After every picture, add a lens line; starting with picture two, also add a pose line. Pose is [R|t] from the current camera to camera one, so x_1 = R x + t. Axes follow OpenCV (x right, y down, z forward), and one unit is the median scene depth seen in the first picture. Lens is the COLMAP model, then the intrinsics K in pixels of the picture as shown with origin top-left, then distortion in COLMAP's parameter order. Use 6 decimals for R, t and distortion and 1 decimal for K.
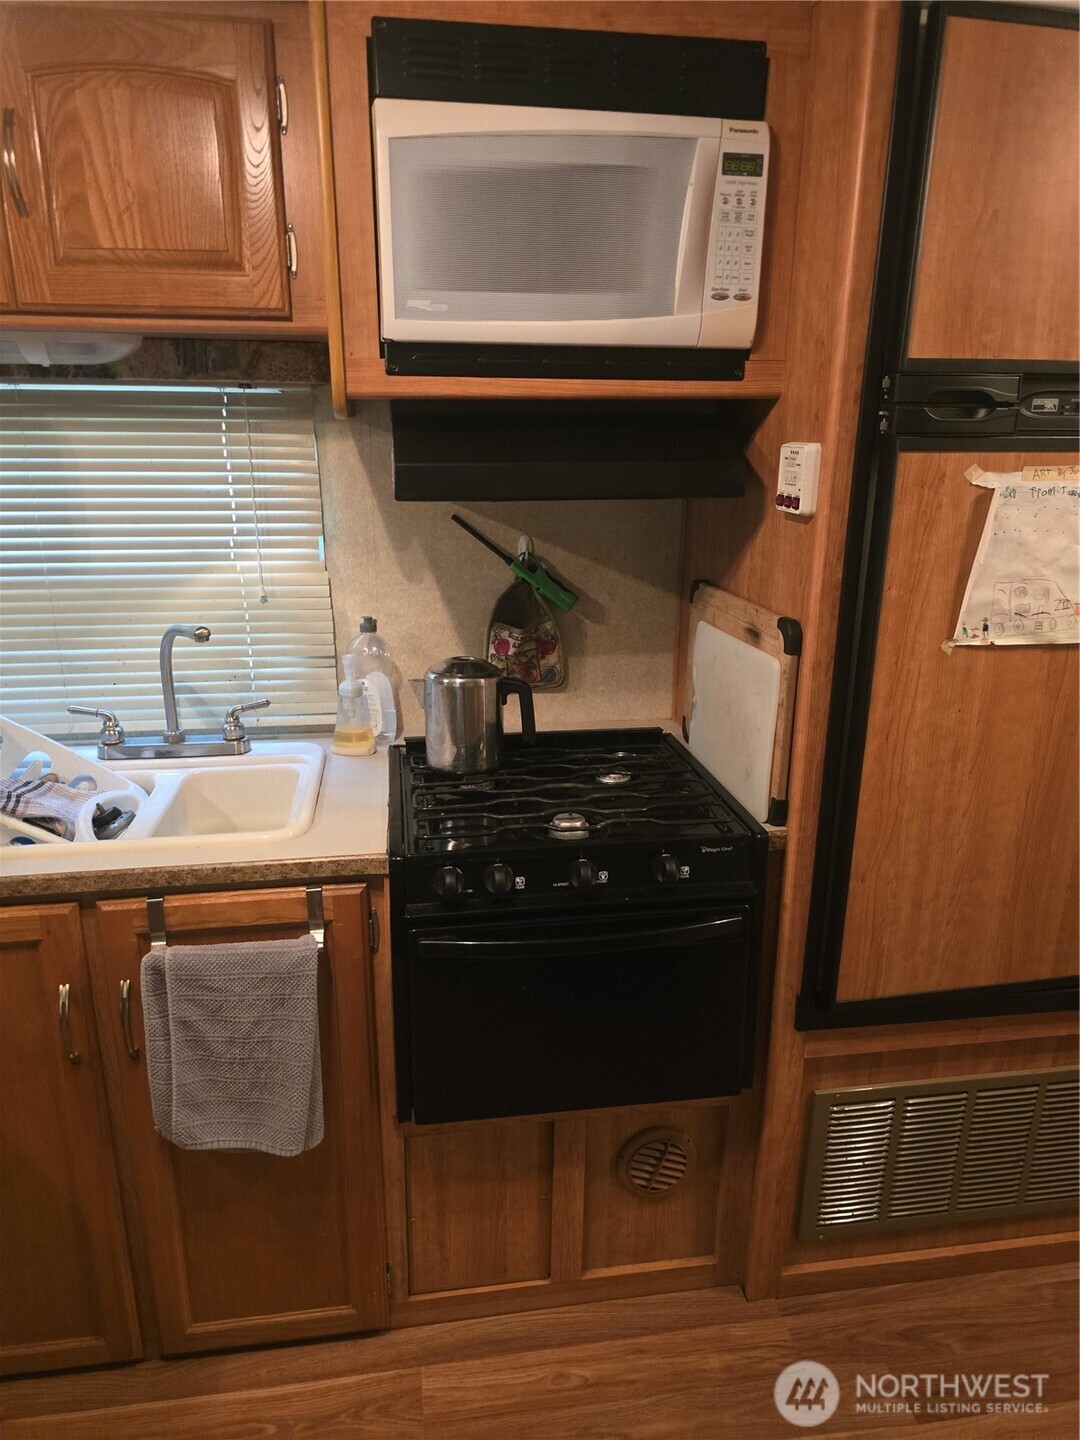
lens RADIAL K [[963.6, 0, 537.5], [0, 963.6, 720.2], [0, 0, 1]] dist [0.062079, -0.057793]
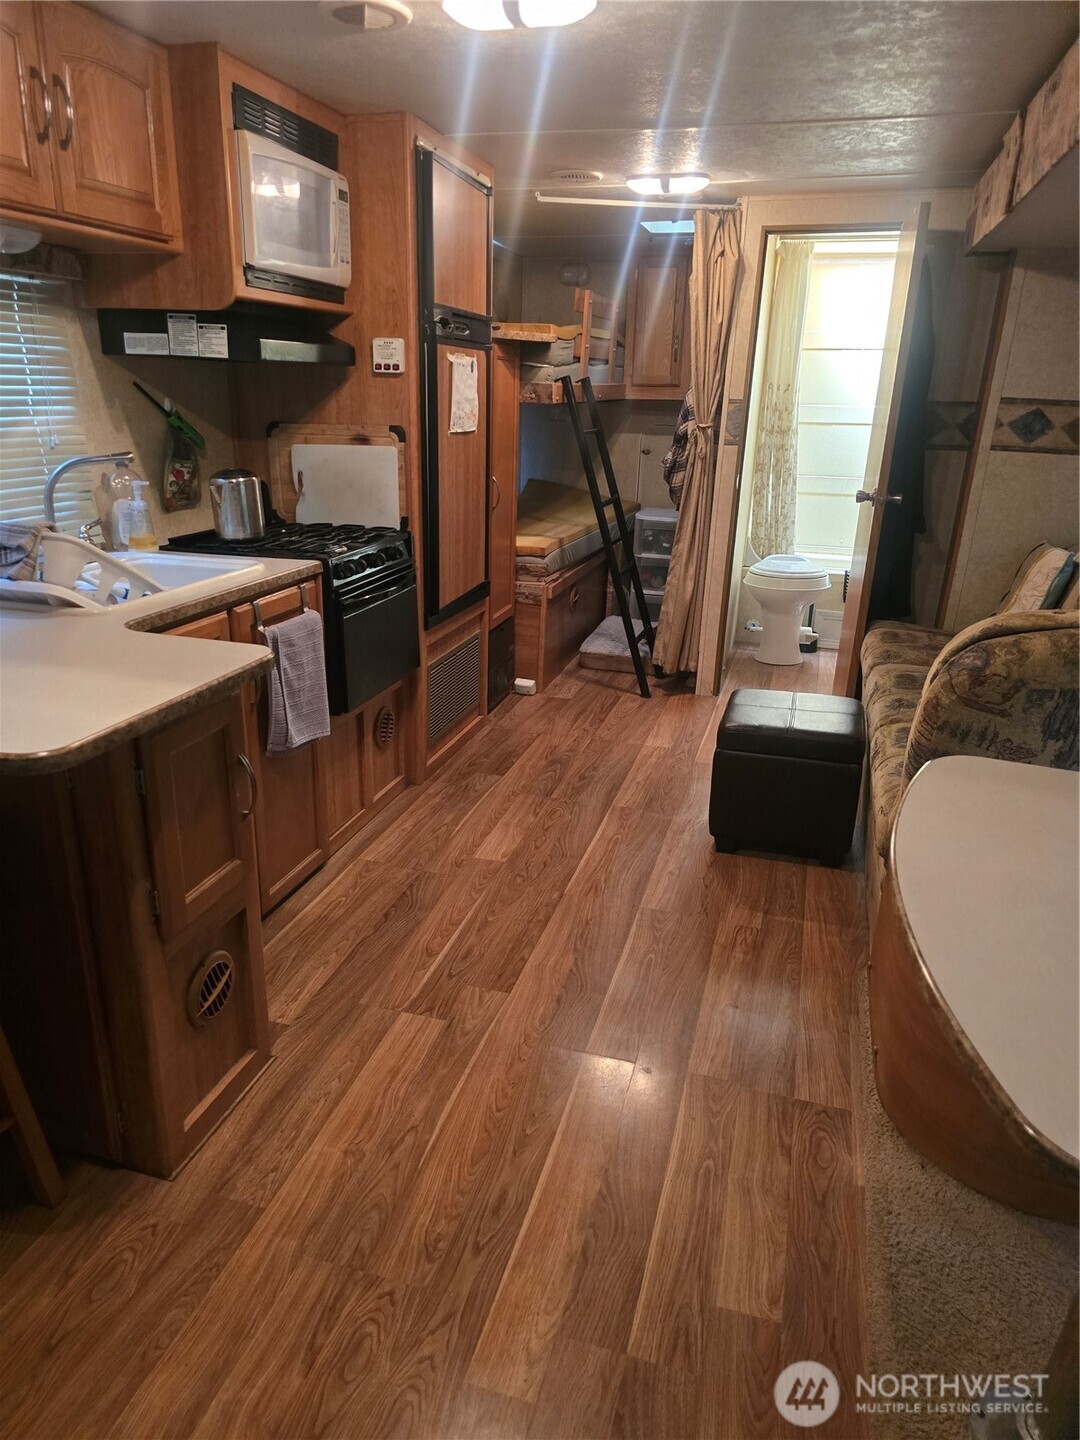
lens RADIAL K [[963.0, 0, 525.4], [0, 963.0, 727.8], [0, 0, 1]] dist [0.062501, -0.059599]
pose [[0.432856, -0.297334, 0.851016, -1.480806], [0.242857, 0.947598, 0.207553, 0.138119], [-0.868134, 0.116835, 0.482383, -0.170181]]
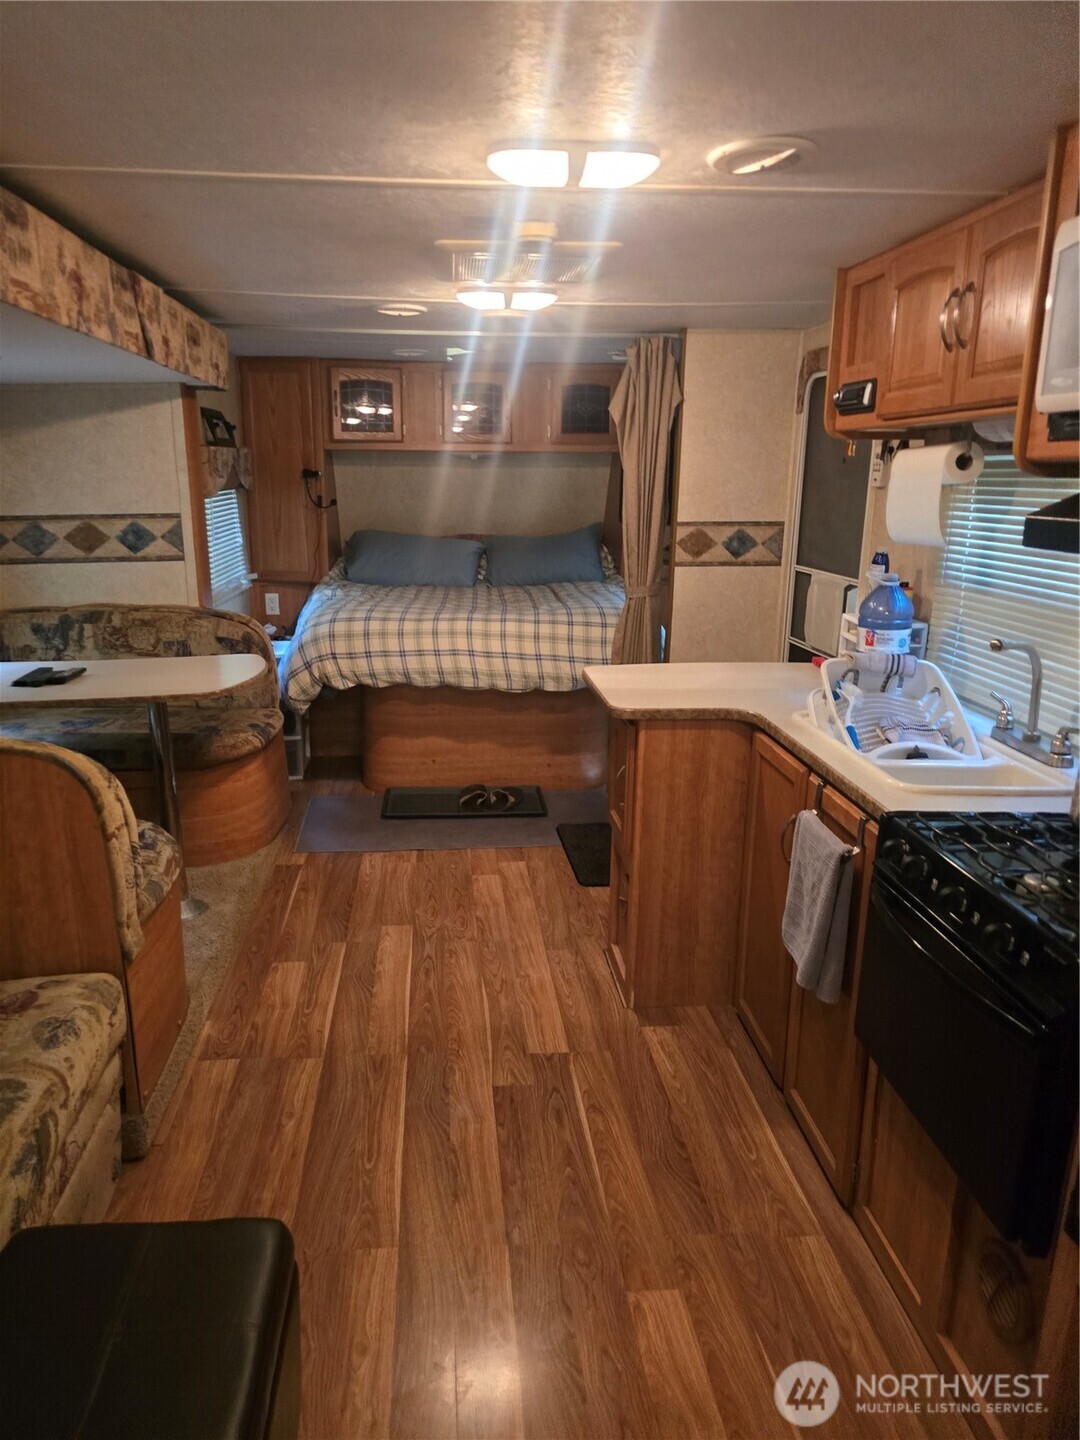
lens RADIAL K [[992.2, 0, 505.8], [0, 992.2, 714.6], [0, 0, 1]] dist [0.065125, -0.064580]
pose [[-0.085617, 0.233795, -0.968509, 1.026103], [-0.302570, 0.920068, 0.248849, -0.140560], [0.949274, 0.314348, -0.008034, 0.440104]]
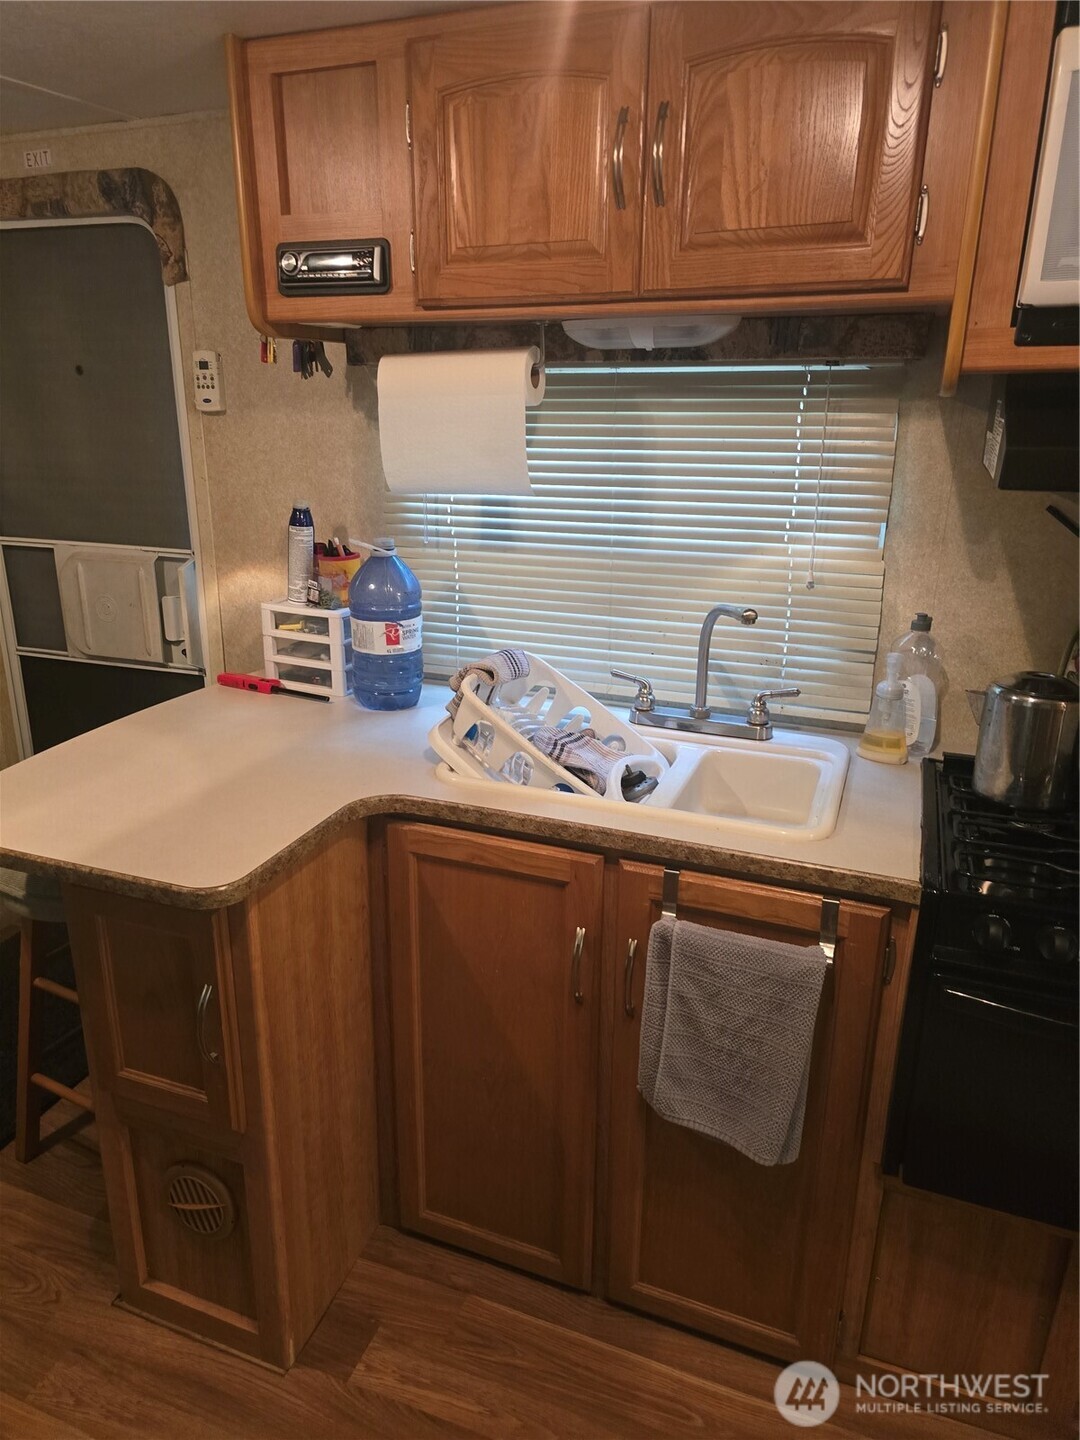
lens RADIAL K [[966.9, 0, 514.9], [0, 966.9, 707.2], [0, 0, 1]] dist [0.051223, -0.043800]
pose [[0.862875, 0.152262, -0.481937, -0.062044], [-0.148269, 0.987847, 0.046633, -0.007704], [0.483180, 0.031218, 0.874964, 0.019983]]
